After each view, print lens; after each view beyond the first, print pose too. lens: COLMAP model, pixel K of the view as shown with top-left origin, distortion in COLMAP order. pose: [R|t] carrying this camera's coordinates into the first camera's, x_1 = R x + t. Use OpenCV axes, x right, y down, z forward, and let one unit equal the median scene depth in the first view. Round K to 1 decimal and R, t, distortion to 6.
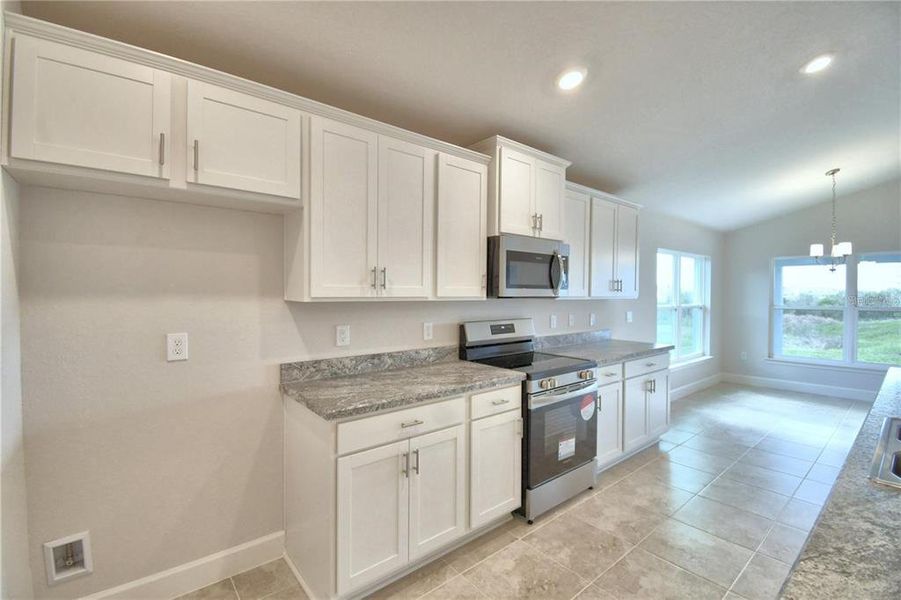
lens RADIAL K [[396.1, 0, 445.3], [0, 396.1, 298.7], [0, 0, 1]] dist [-0.007704, -0.011062]
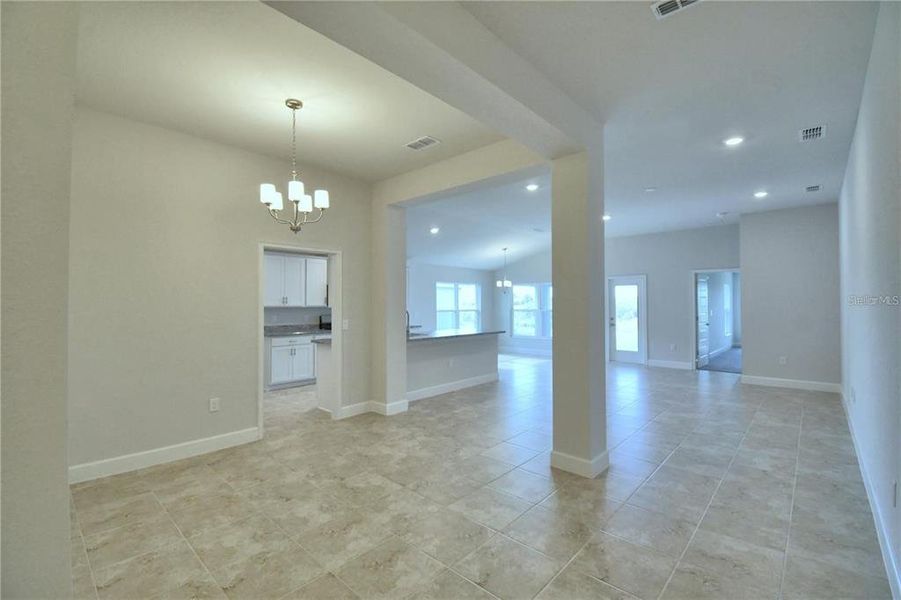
lens RADIAL K [[396.1, 0, 454.0], [0, 396.1, 295.7], [0, 0, 1]] dist [-0.007704, -0.011062]
pose [[0.989533, -0.005476, 0.144205, 0.627217], [0.010619, 0.999334, -0.034924, 0.033143], [-0.143918, 0.036090, 0.988931, -2.049383]]
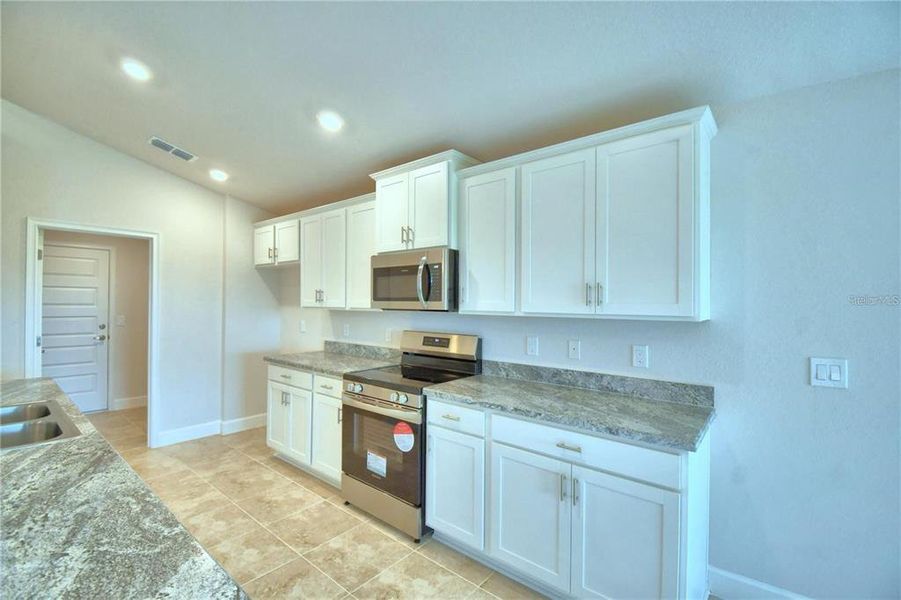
lens RADIAL K [[396.1, 0, 455.4], [0, 396.1, 300.5], [0, 0, 1]] dist [-0.007704, -0.011062]
pose [[0.205888, -0.012392, -0.978497, 1.260127], [-0.027122, 0.999463, -0.018364, -0.012283], [0.978200, 0.030319, 0.205441, 0.938083]]
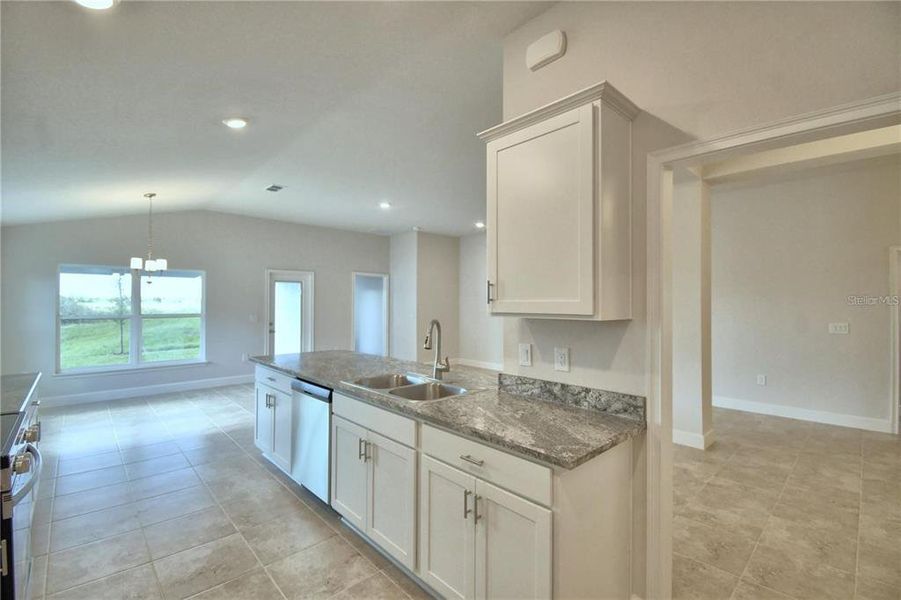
lens RADIAL K [[396.1, 0, 447.9], [0, 396.1, 291.1], [0, 0, 1]] dist [-0.007704, -0.011062]
pose [[-0.067266, 0.026432, 0.997385, -0.321430], [0.012598, 0.999592, -0.025641, -0.013878], [-0.997656, 0.010840, -0.067571, 0.359359]]
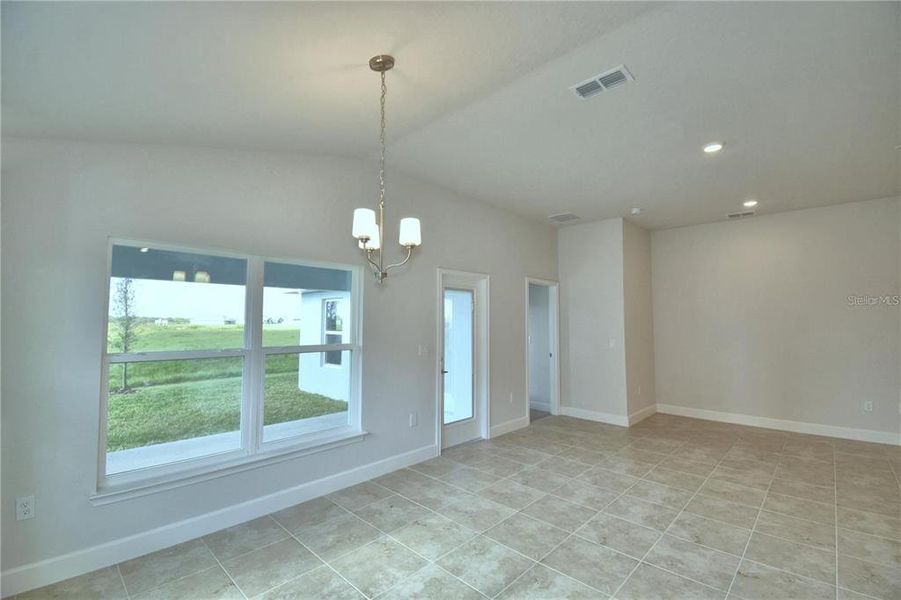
lens RADIAL K [[396.1, 0, 450.4], [0, 396.1, 308.0], [0, 0, 1]] dist [-0.007704, -0.011062]
pose [[-0.123740, 0.030619, 0.991842, 0.863199], [0.014580, 0.999472, -0.029036, -0.038176], [-0.992208, 0.010868, -0.124121, 1.575366]]
